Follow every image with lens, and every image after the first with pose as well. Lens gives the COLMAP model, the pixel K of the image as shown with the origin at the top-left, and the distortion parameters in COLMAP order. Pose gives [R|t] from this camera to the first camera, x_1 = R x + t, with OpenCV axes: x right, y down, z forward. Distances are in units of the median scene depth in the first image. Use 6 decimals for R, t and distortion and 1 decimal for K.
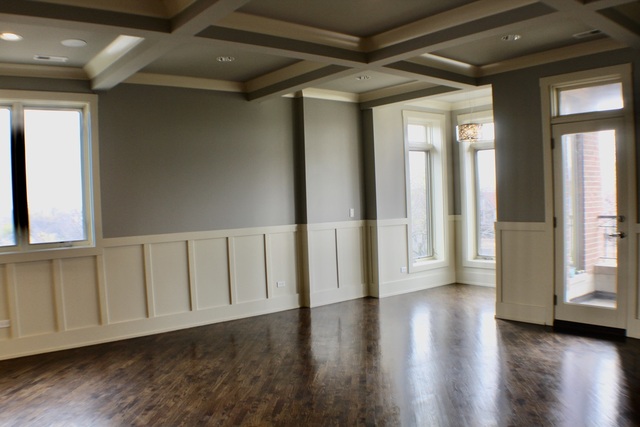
lens RADIAL K [[541.1, 0, 320.0], [0, 541.1, 213.5], [0, 0, 1]] dist [-0.200030, 0.081464]
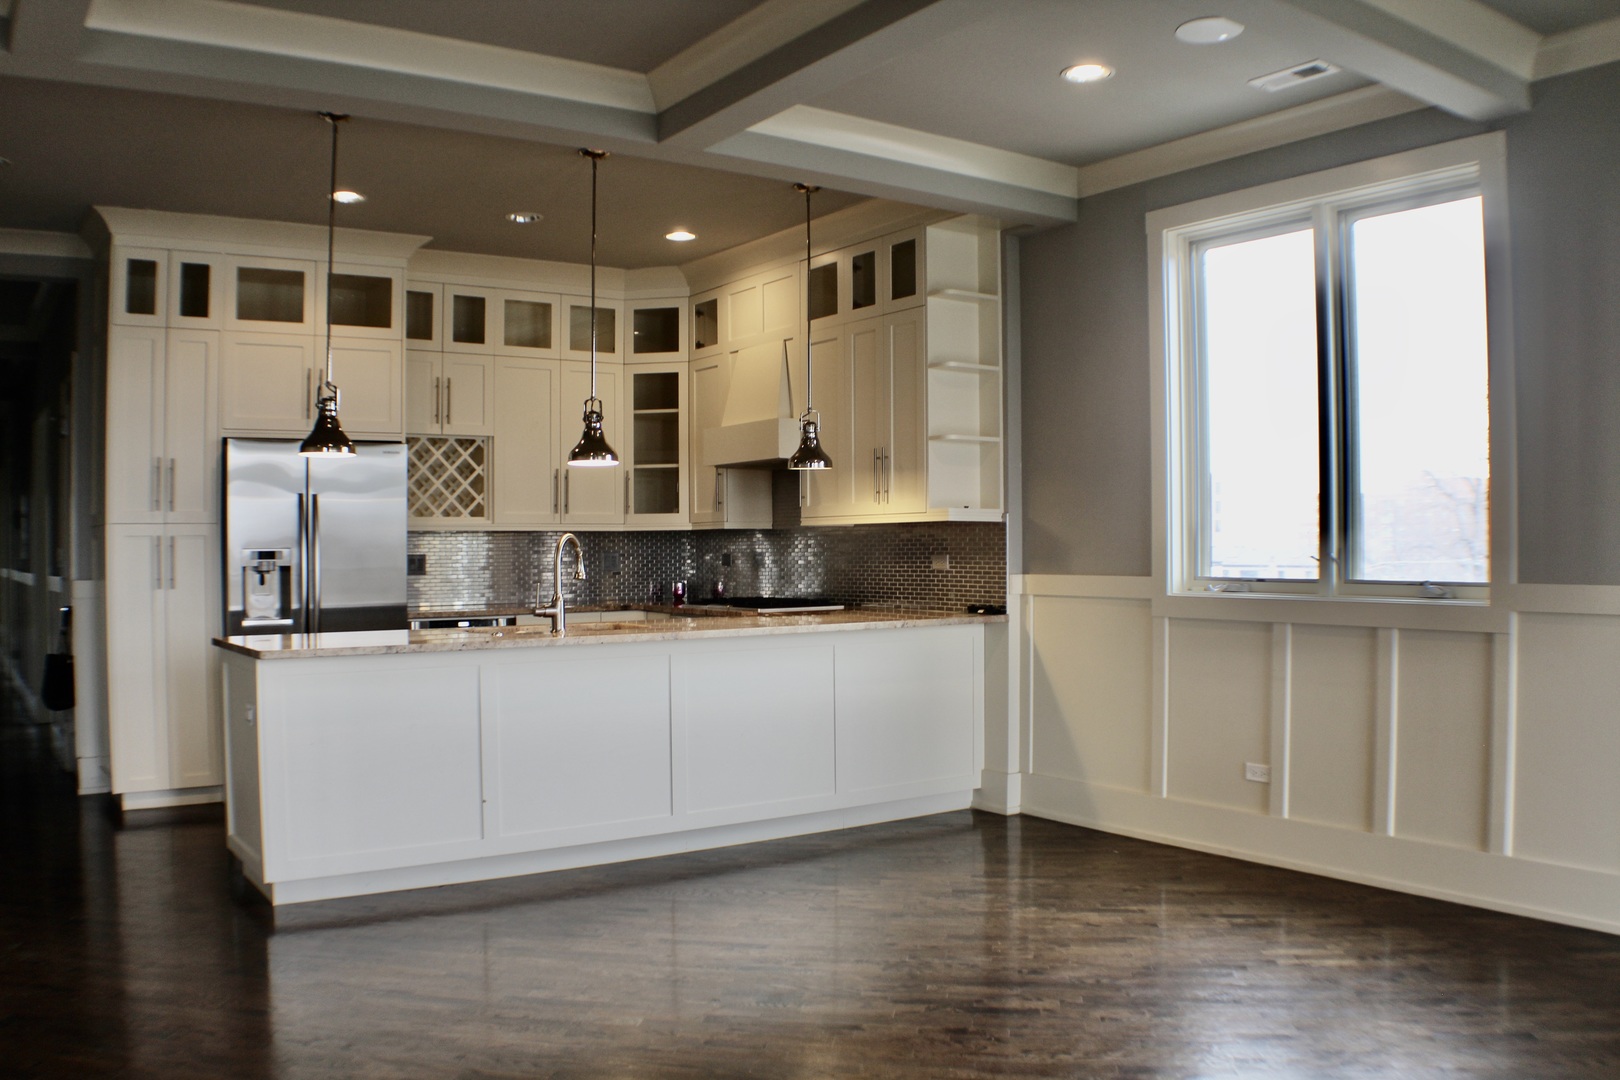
lens RADIAL K [[1369.8, 0, 810.0], [0, 1369.8, 540.0], [0, 0, 1]] dist [-0.200030, 0.081464]
pose [[-0.074371, 0.042710, -0.996316, 0.375133], [-0.020345, 0.998810, 0.044335, -0.004292], [0.997023, 0.023567, -0.073413, 0.600653]]
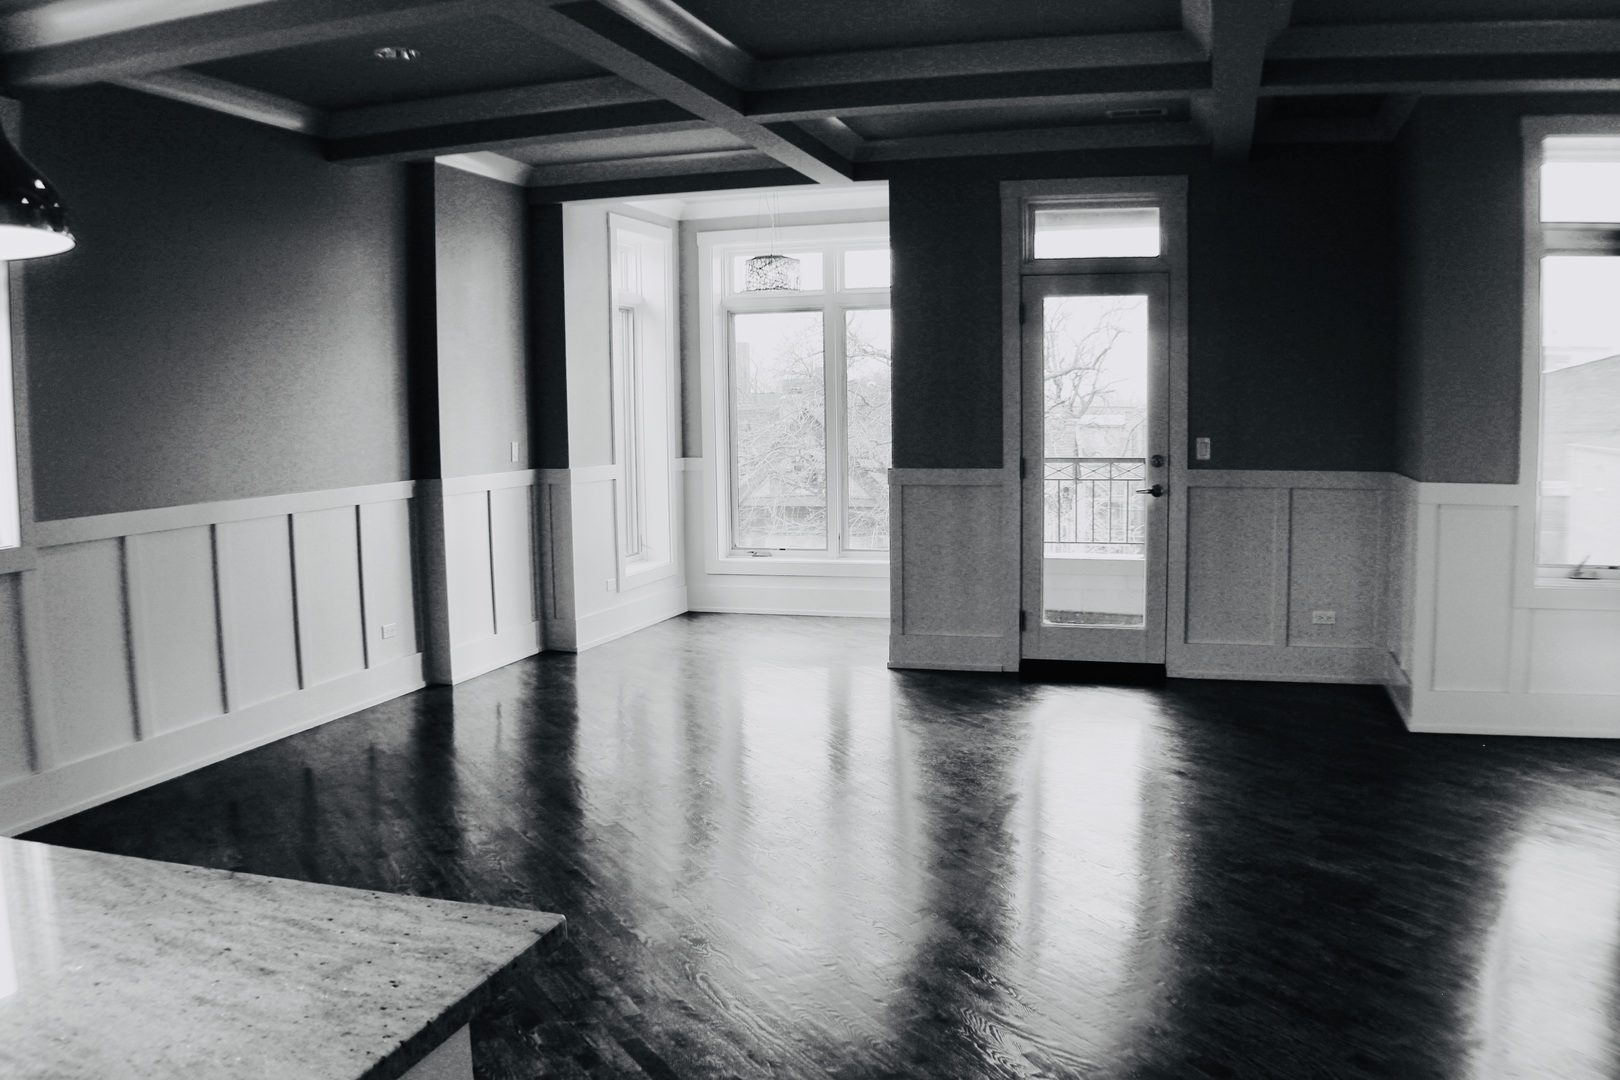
lens RADIAL K [[1369.8, 0, 810.0], [0, 1369.8, 540.0], [0, 0, 1]] dist [-0.200030, 0.081464]
pose [[0.827082, -0.032307, 0.561152, -0.444707], [0.001923, 0.998504, 0.054652, 0.013029], [-0.562078, -0.044123, 0.825907, 0.011906]]
